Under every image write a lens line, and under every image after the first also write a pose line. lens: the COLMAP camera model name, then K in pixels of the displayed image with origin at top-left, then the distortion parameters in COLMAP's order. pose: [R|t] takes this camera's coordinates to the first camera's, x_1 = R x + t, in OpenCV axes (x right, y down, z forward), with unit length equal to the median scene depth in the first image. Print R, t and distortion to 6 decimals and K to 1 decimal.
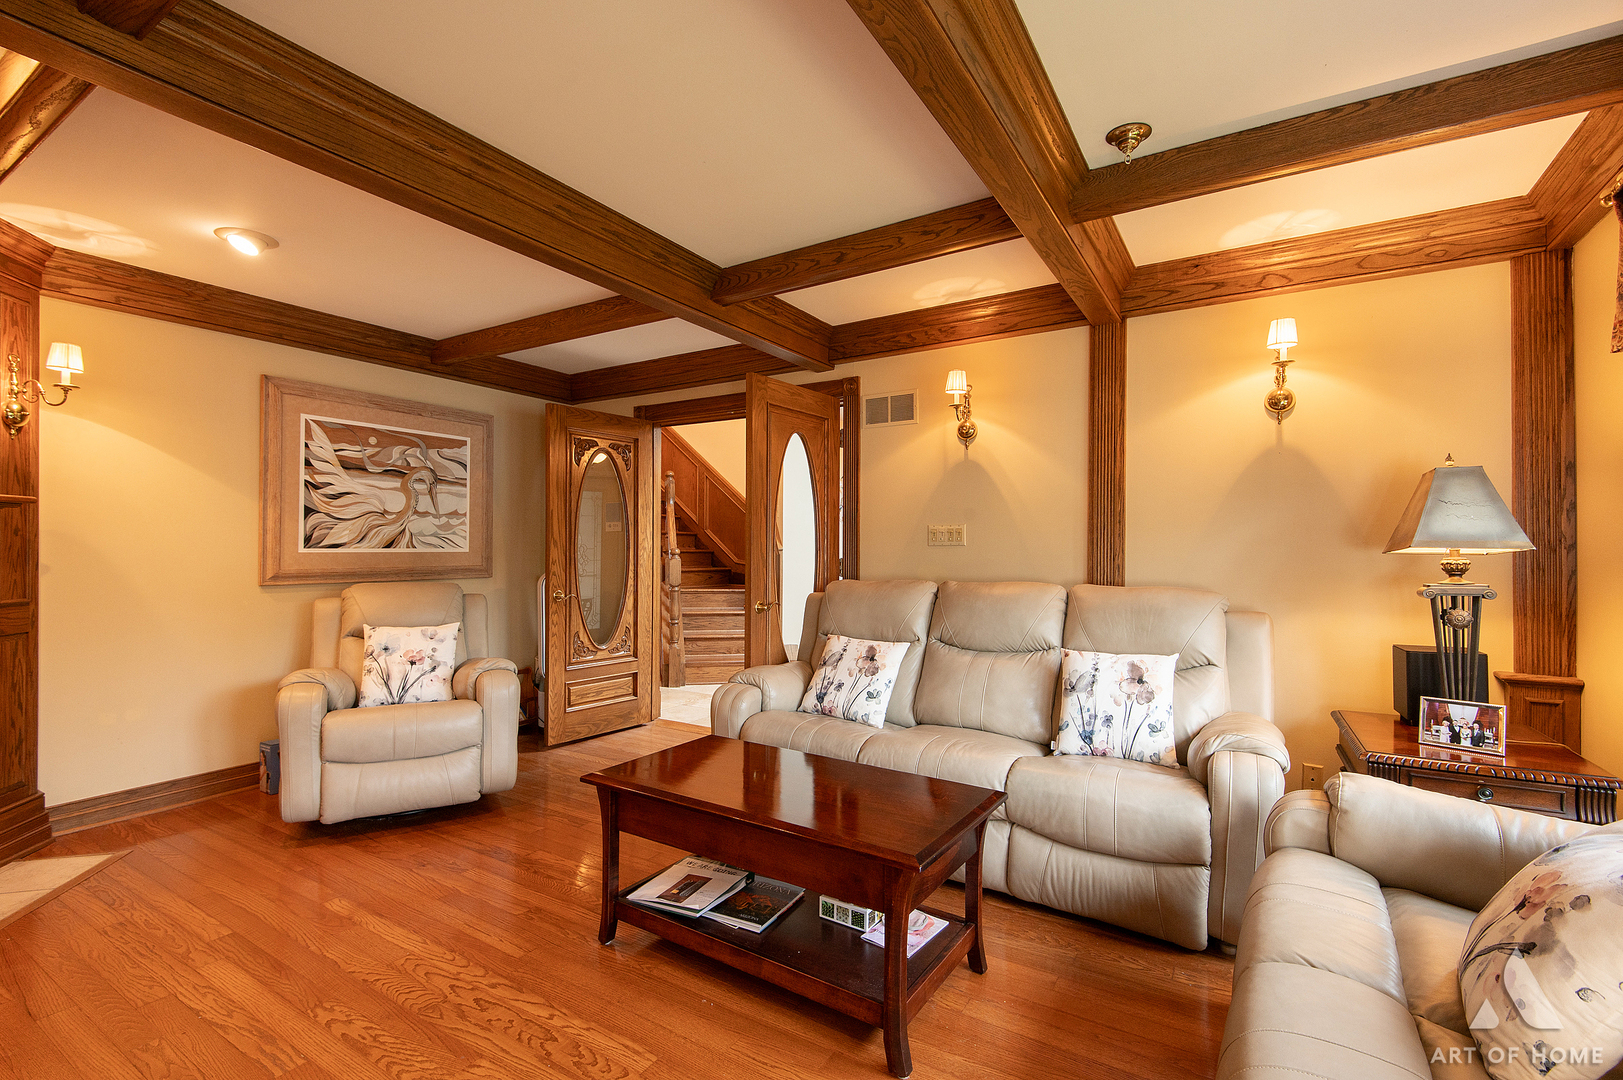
lens RADIAL K [[727.3, 0, 811.5], [0, 727.3, 540.0], [0, 0, 1]] dist [0.053097, -0.044294]
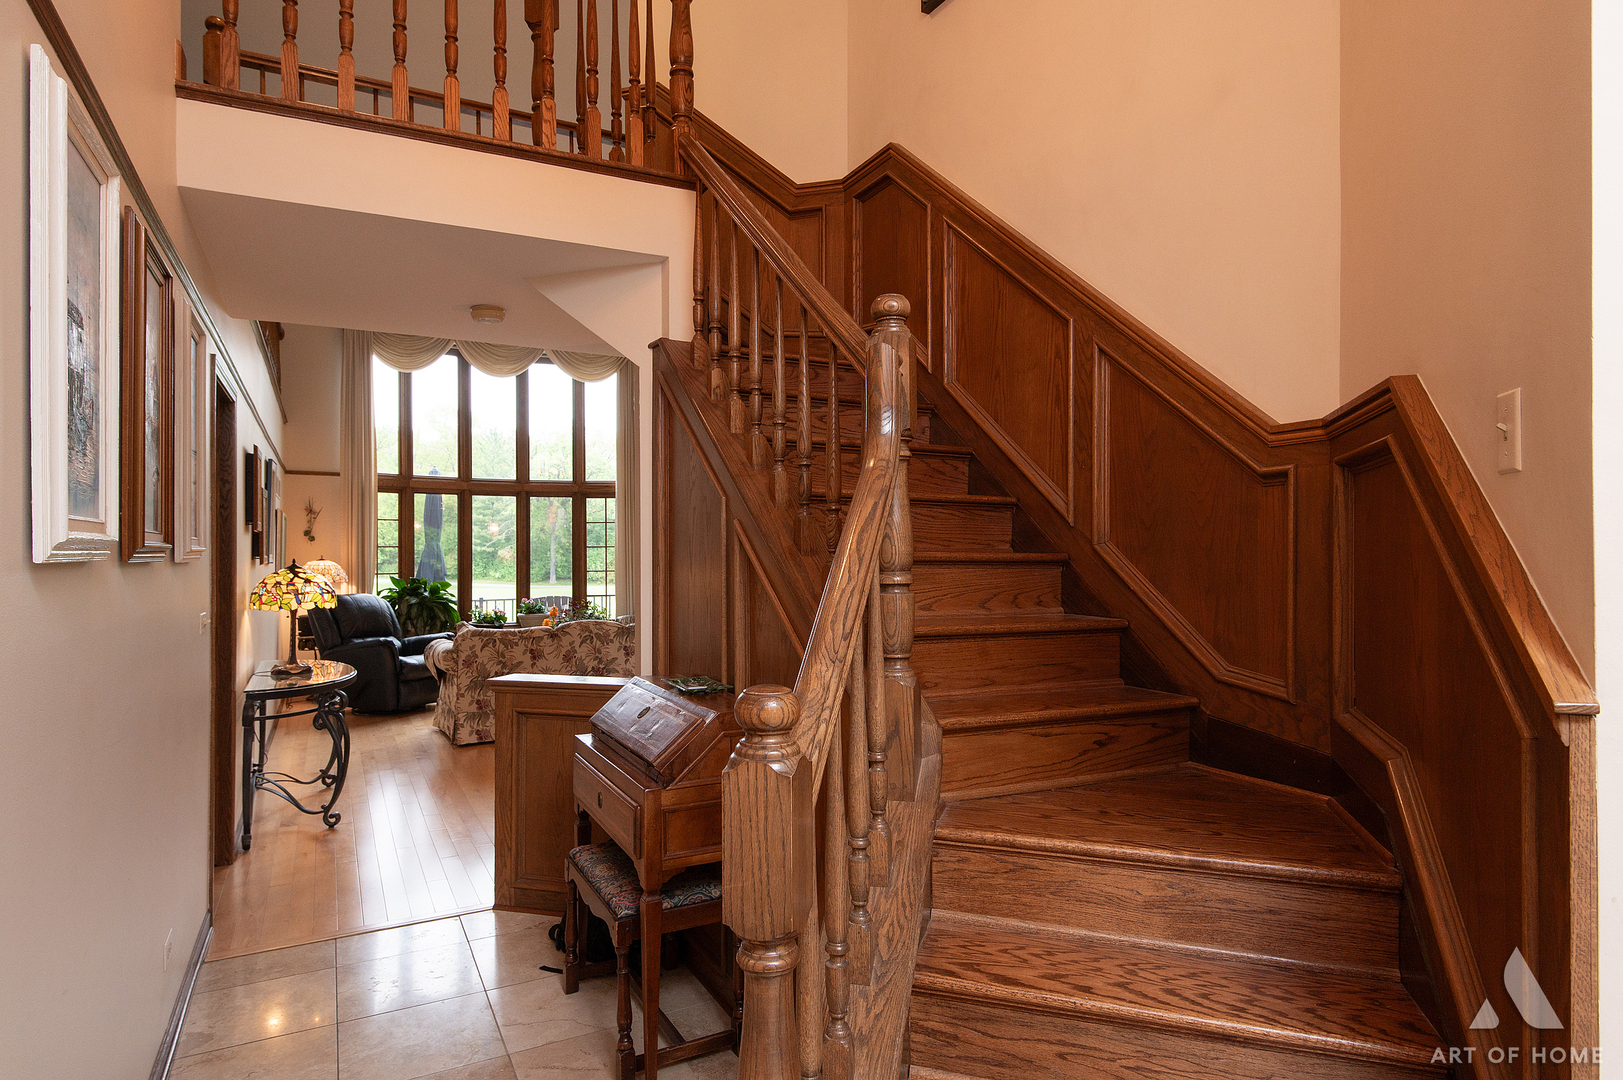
lens RADIAL K [[919.0, 0, 811.5], [0, 919.0, 540.0], [0, 0, 1]] dist [0.003397, 0.000464]
pose [[0.861010, -0.007225, -0.508537, -0.100964], [0.009346, 0.999955, 0.001617, -0.027624], [0.508503, -0.006145, 0.861039, 1.042533]]
